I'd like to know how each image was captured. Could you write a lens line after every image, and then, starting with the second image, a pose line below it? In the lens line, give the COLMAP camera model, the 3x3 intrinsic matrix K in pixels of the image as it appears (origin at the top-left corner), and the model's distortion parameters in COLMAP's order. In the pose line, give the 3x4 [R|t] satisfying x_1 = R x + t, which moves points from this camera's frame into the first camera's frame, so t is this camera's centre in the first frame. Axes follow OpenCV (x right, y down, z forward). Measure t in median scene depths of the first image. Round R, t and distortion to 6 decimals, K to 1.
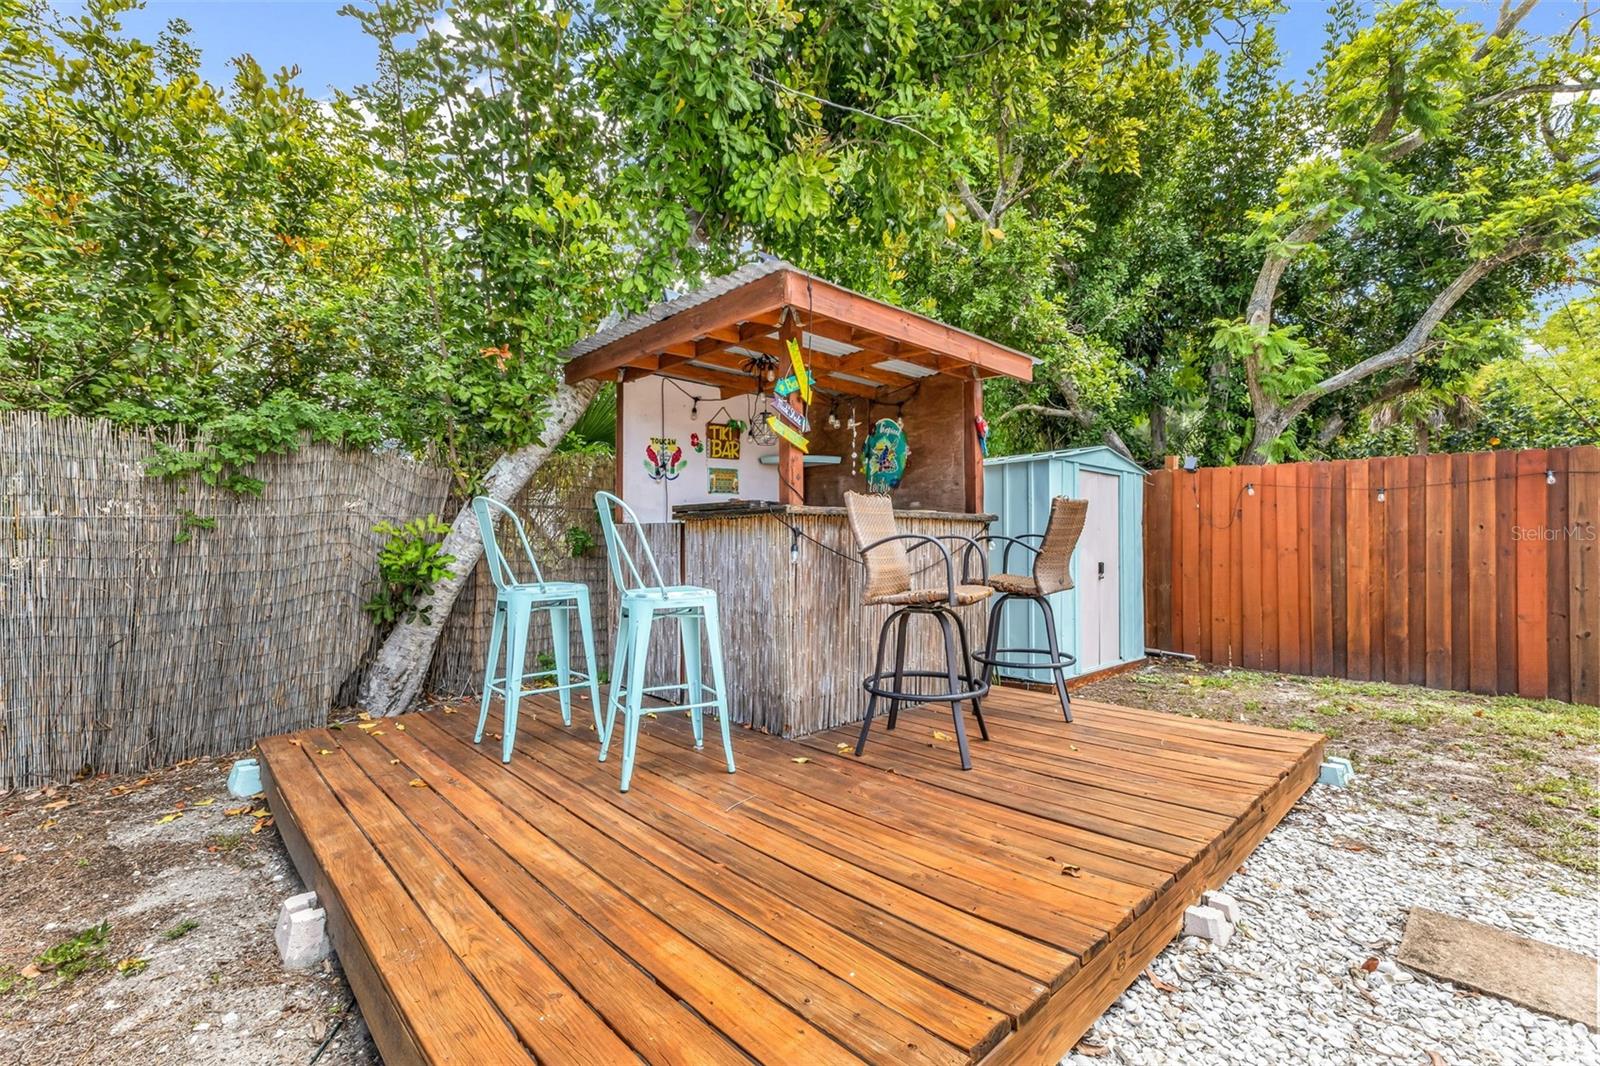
lens RADIAL K [[682.1, 0, 803.0], [0, 682.1, 535.2], [0, 0, 1]] dist [0.002690, -0.000235]
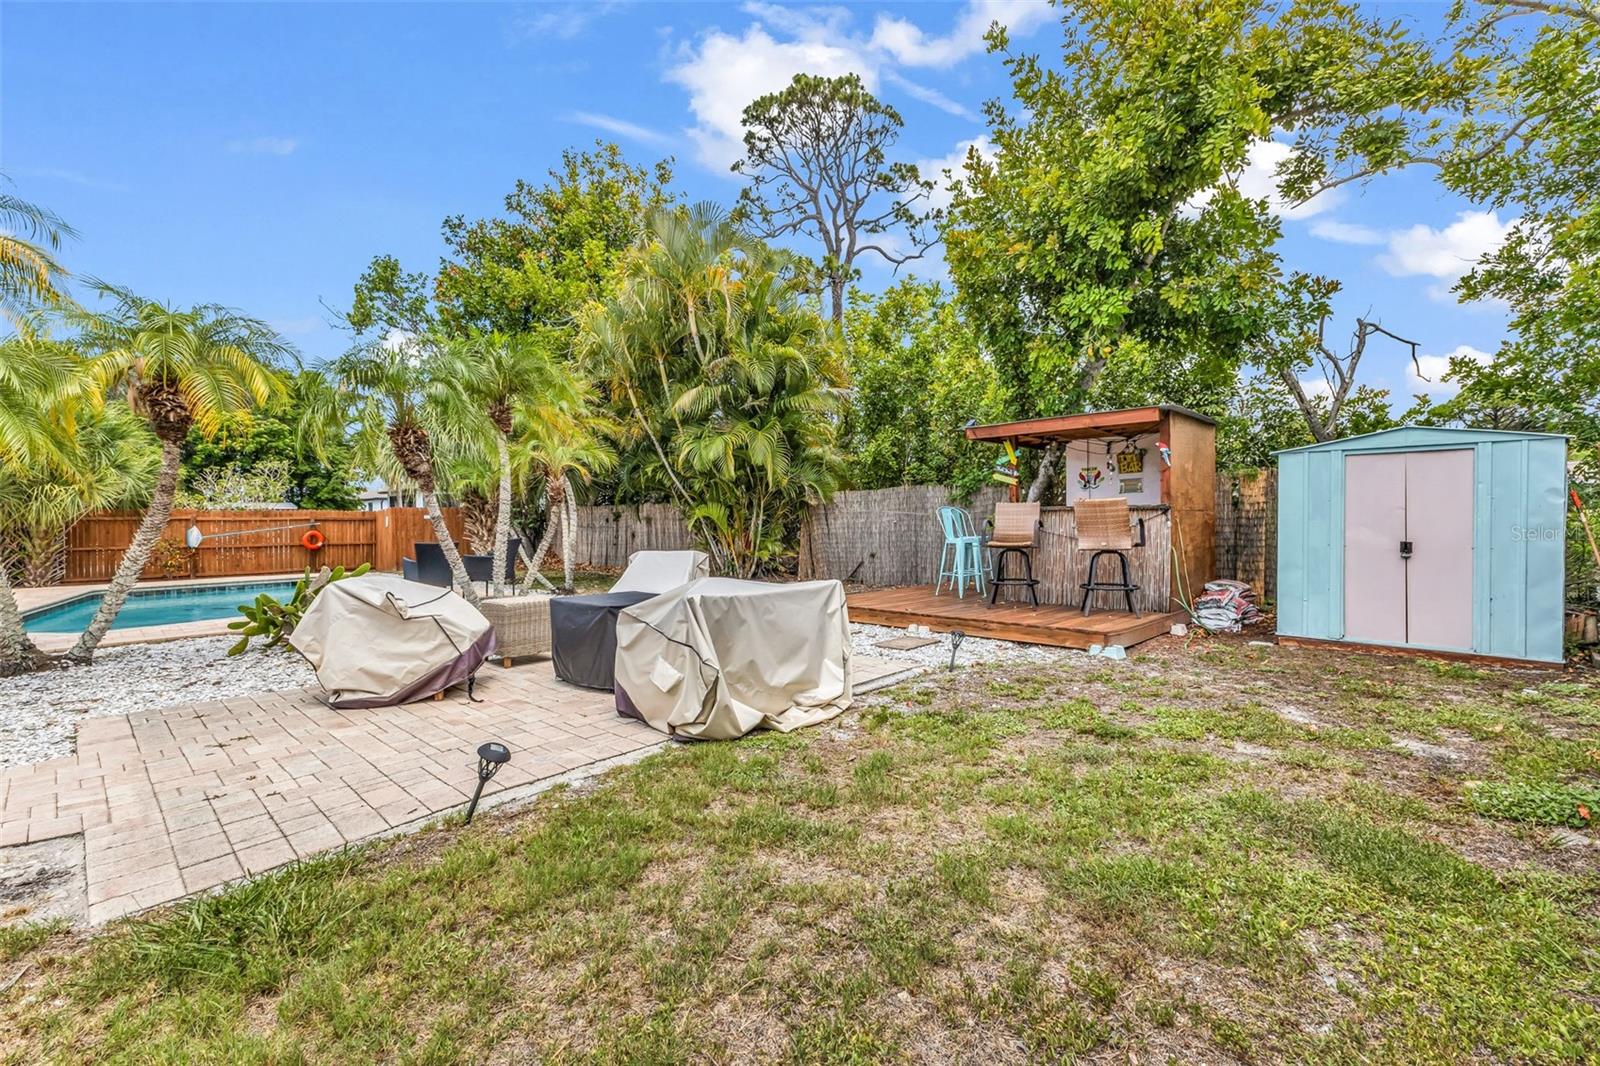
lens RADIAL K [[682.1, 0, 803.0], [0, 682.1, 535.2], [0, 0, 1]] dist [0.002690, -0.000235]
pose [[0.098183, 0.023827, -0.994883, 1.511918], [0.009521, 0.999645, 0.024881, -0.005412], [0.995123, -0.011915, 0.097921, -0.000072]]
